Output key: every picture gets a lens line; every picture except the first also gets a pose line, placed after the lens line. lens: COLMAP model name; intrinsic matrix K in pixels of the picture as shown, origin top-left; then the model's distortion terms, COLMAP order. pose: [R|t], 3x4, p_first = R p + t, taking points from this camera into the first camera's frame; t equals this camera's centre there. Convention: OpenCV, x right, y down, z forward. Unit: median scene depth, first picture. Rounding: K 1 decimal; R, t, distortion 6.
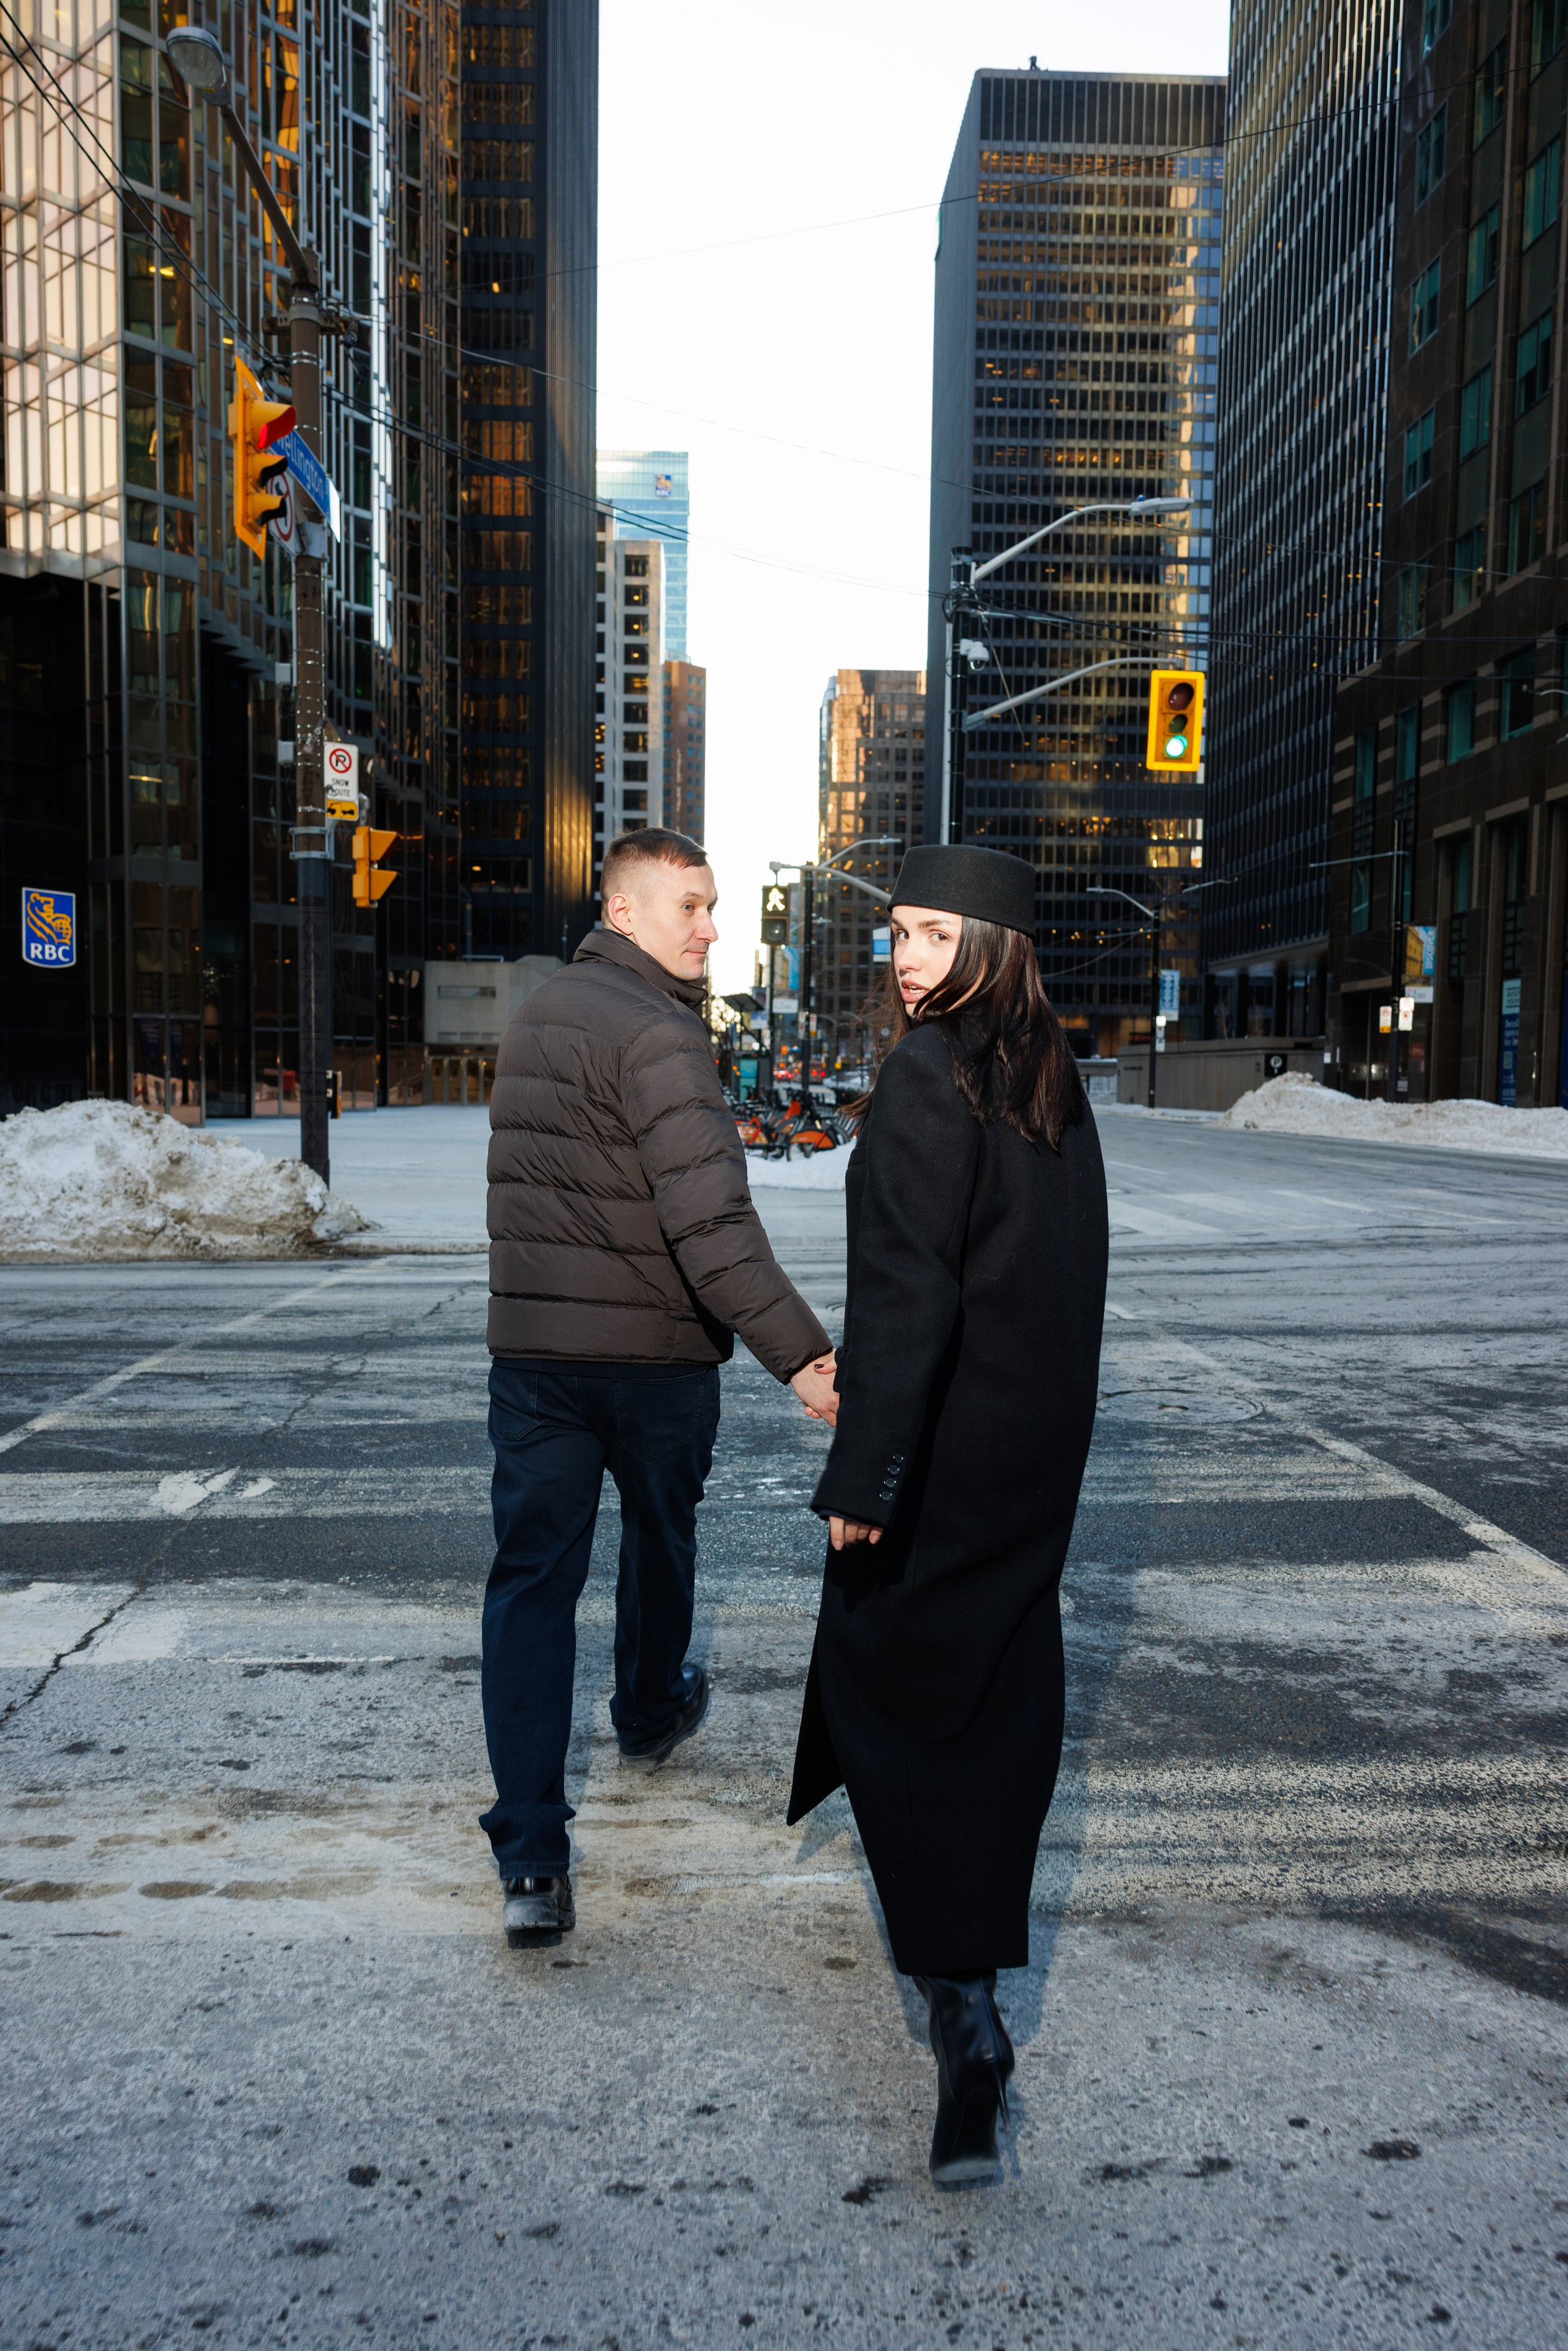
lens RADIAL K [[1642.0, 0, 784.0], [0, 1642.0, 1175.5], [0, 0, 1]] dist [-0.004132, -0.002207]
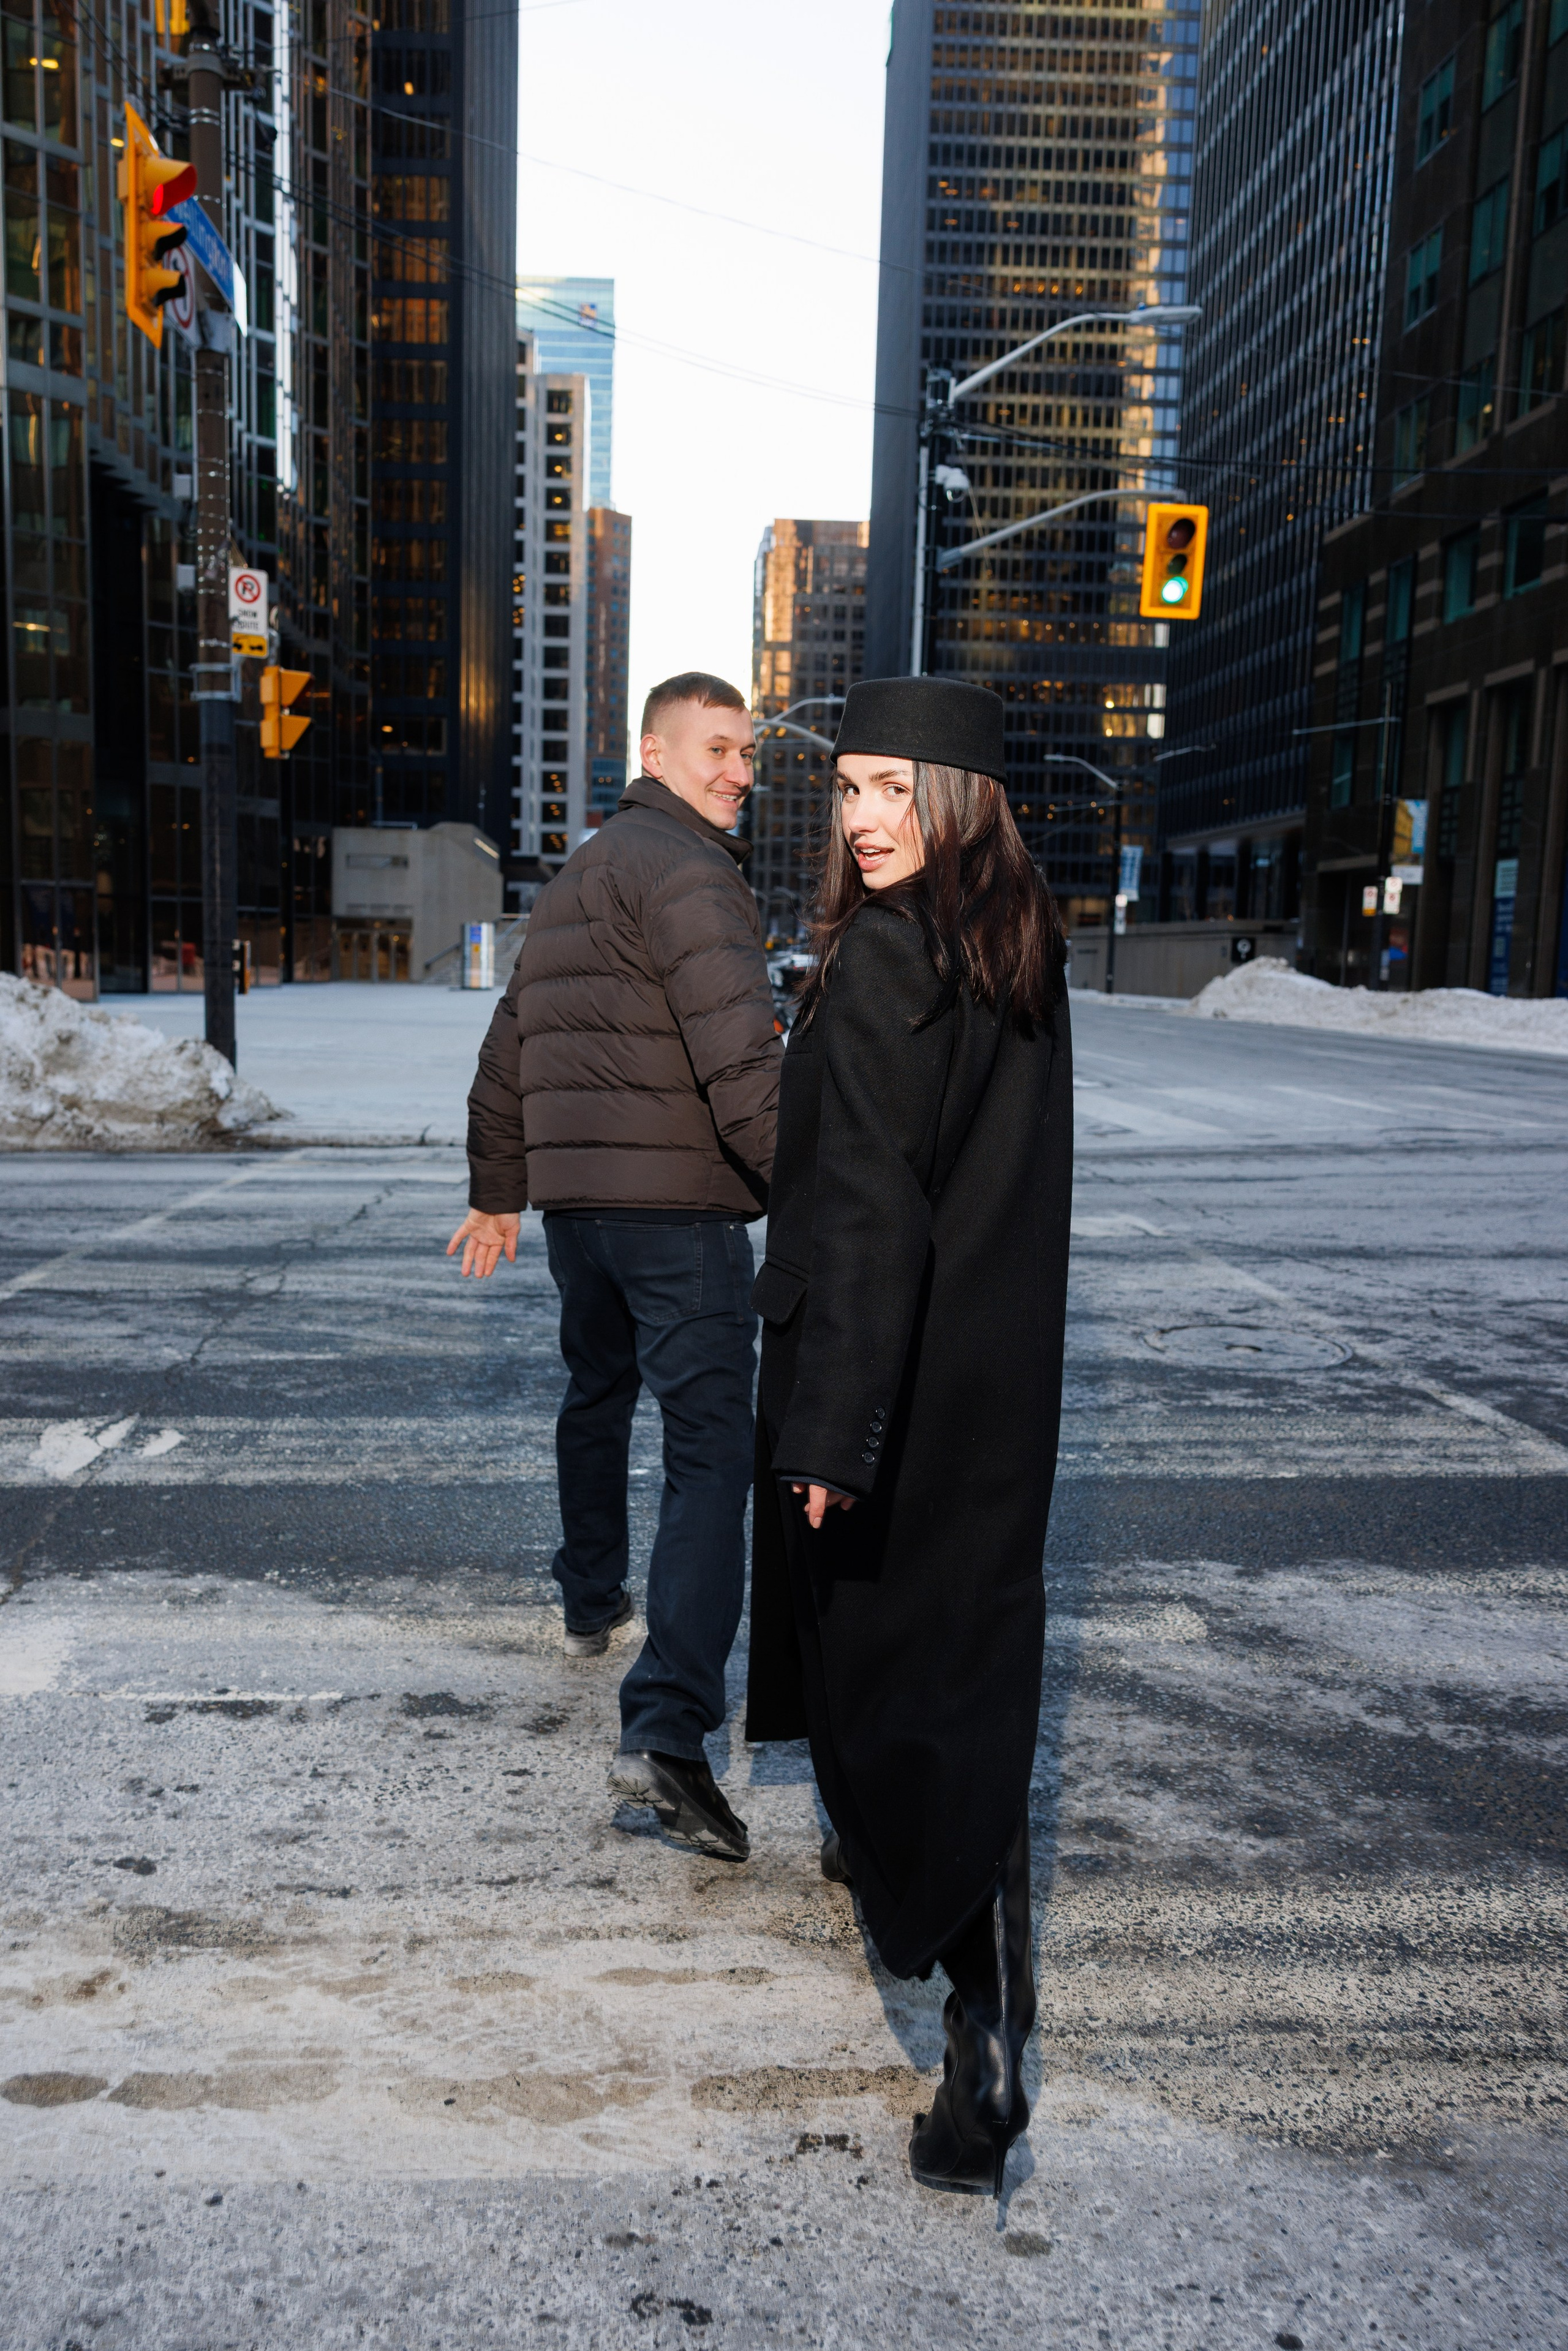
lens RADIAL K [[1970.2, 0, 784.0], [0, 1970.2, 1175.5], [0, 0, 1]] dist [-0.007776, 0.010604]
pose [[0.999926, 0.011886, -0.002587, 0.041860], [-0.011727, 0.998440, 0.054592, 0.002872], [0.003232, -0.054557, 0.998505, -0.124905]]
